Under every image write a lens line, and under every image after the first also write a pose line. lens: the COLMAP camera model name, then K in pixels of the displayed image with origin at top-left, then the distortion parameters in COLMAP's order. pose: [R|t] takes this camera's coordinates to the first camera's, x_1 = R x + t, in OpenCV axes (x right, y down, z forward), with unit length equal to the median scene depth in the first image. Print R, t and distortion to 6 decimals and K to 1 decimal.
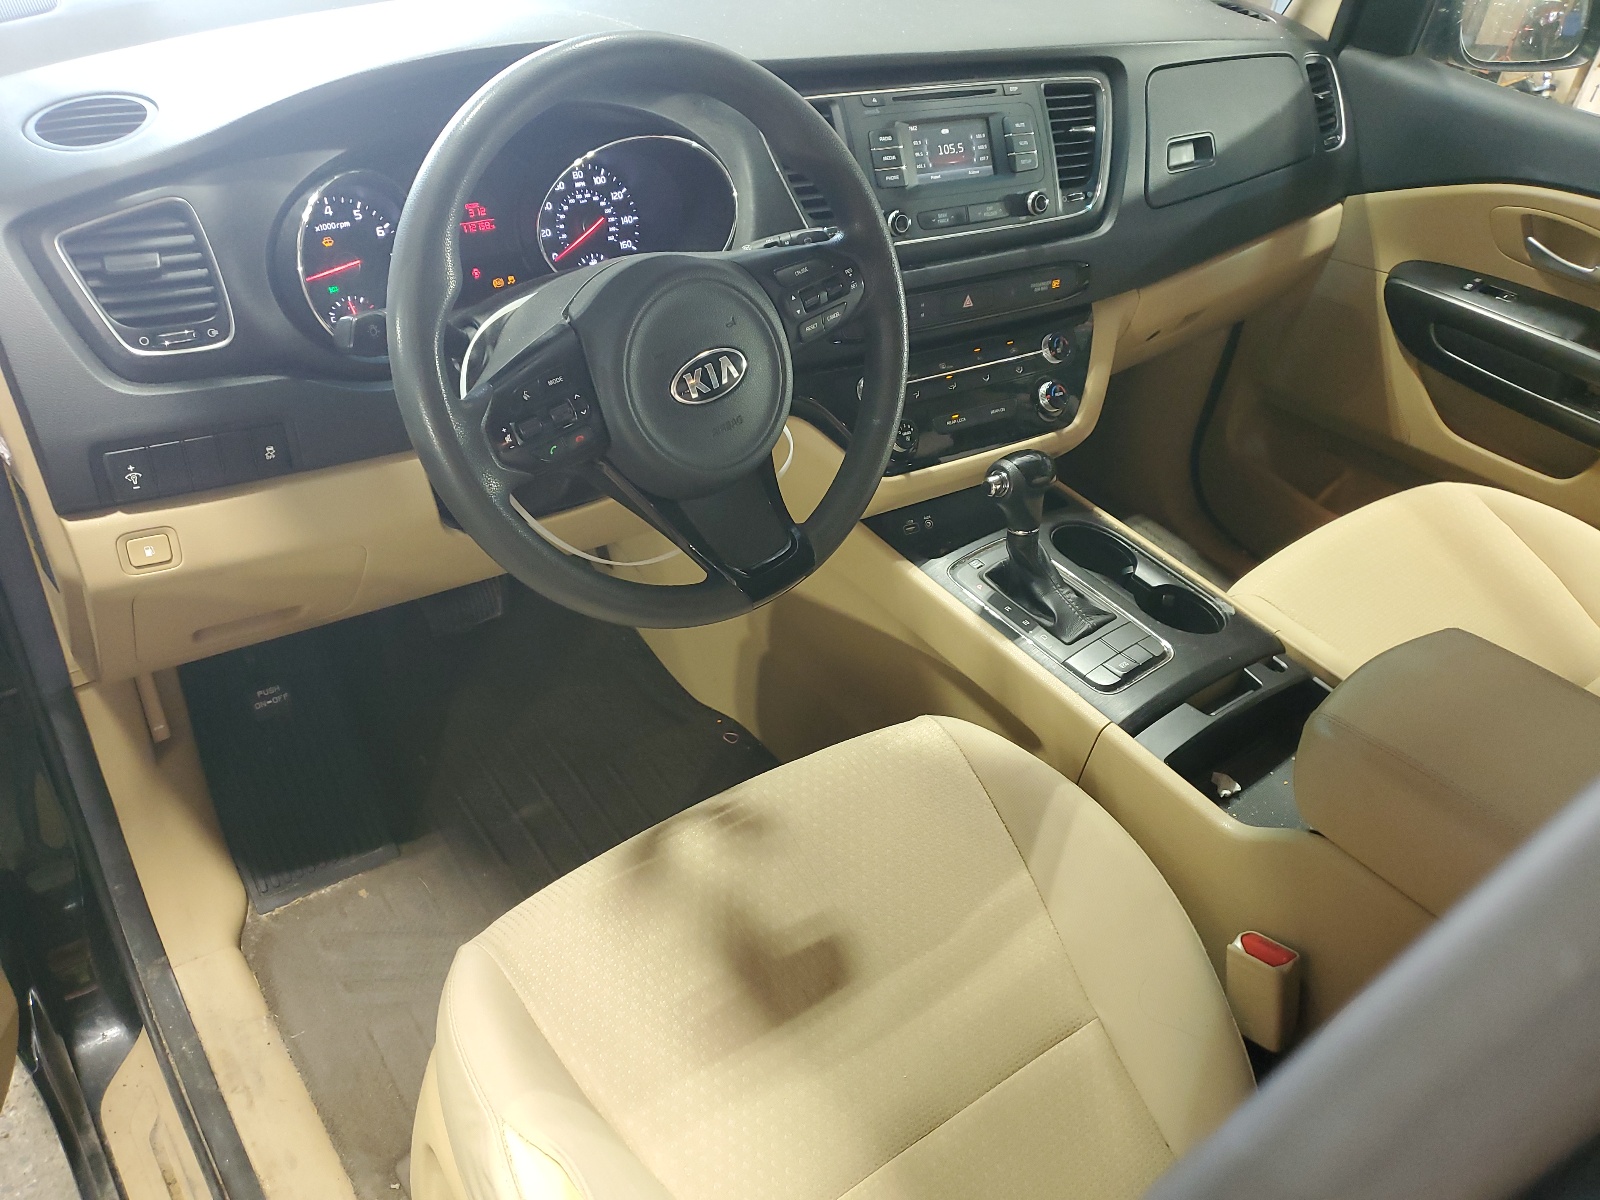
lens RADIAL K [[1317.0, 0, 800.0], [0, 1317.0, 600.0], [0, 0, 1]] dist [0.009022, 0.005344]
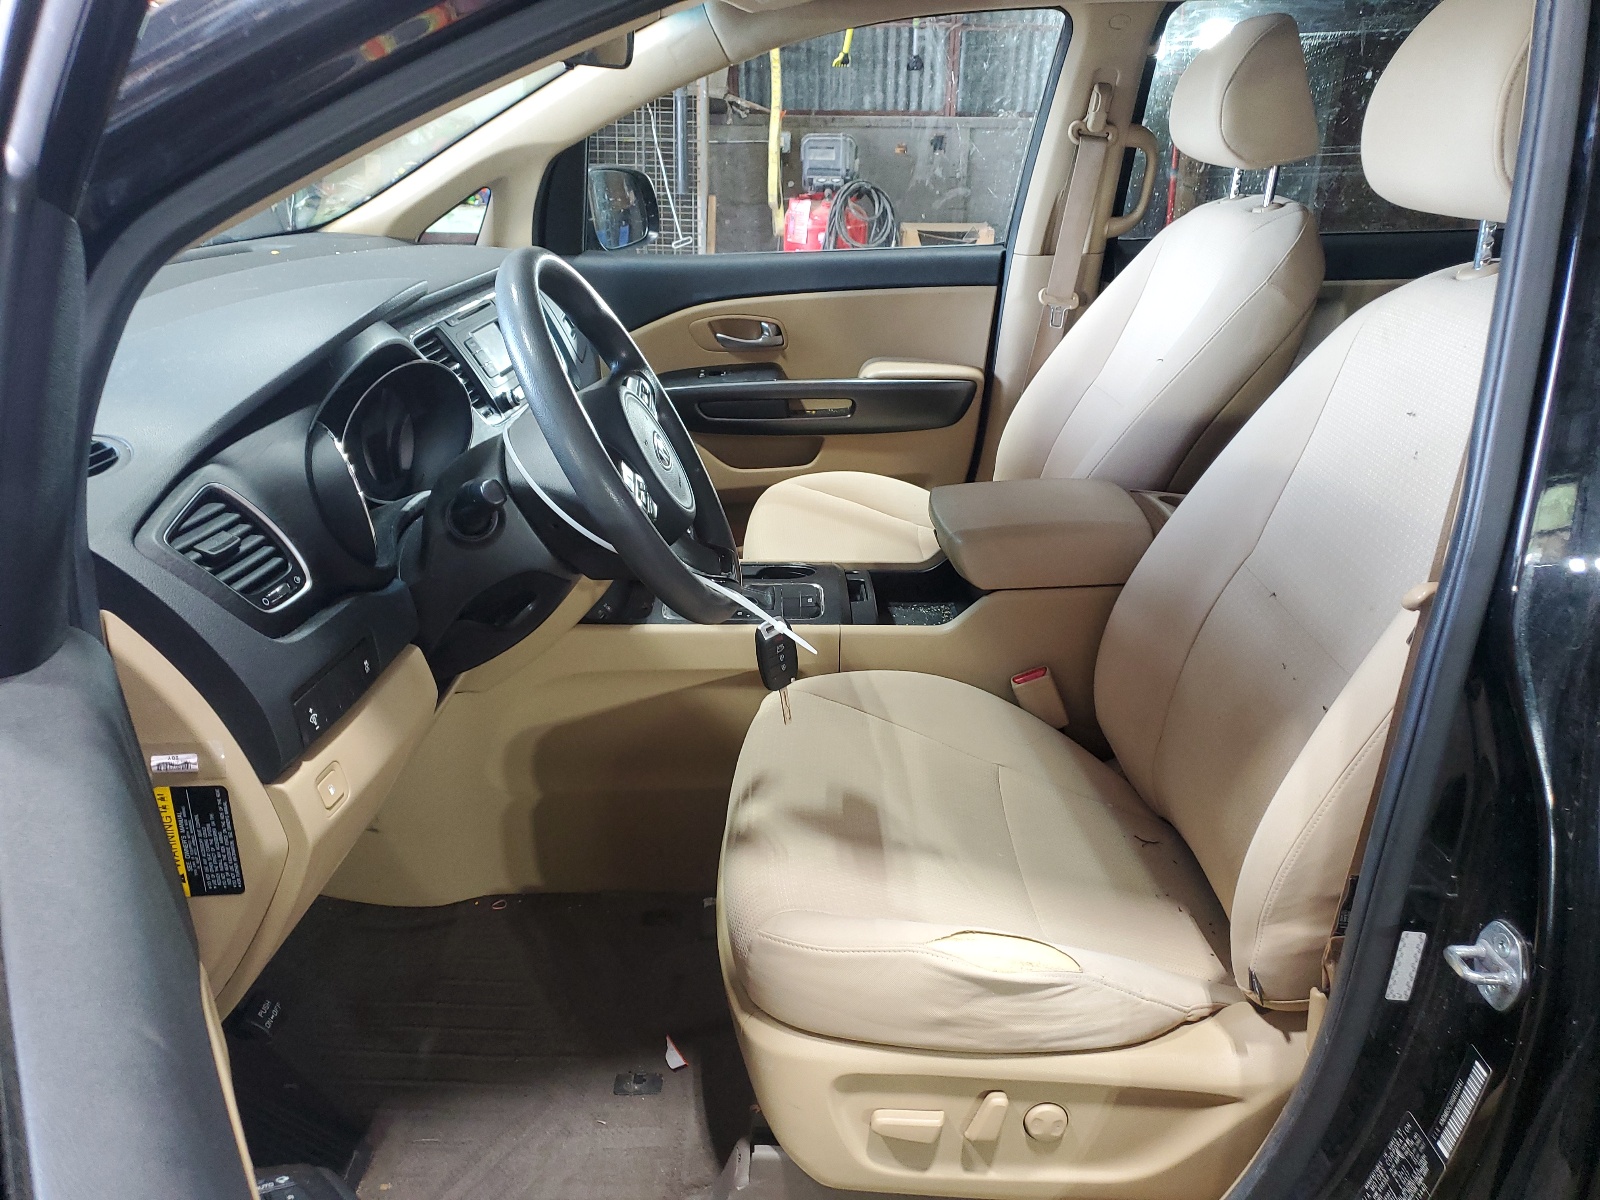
lens RADIAL K [[1317.0, 0, 800.0], [0, 1317.0, 600.0], [0, 0, 1]] dist [0.009022, 0.005344]
pose [[0.571035, -0.388136, 0.723374, -0.905006], [0.547755, 0.836477, 0.016422, 0.021838], [-0.611460, 0.386854, 0.690262, -0.011342]]
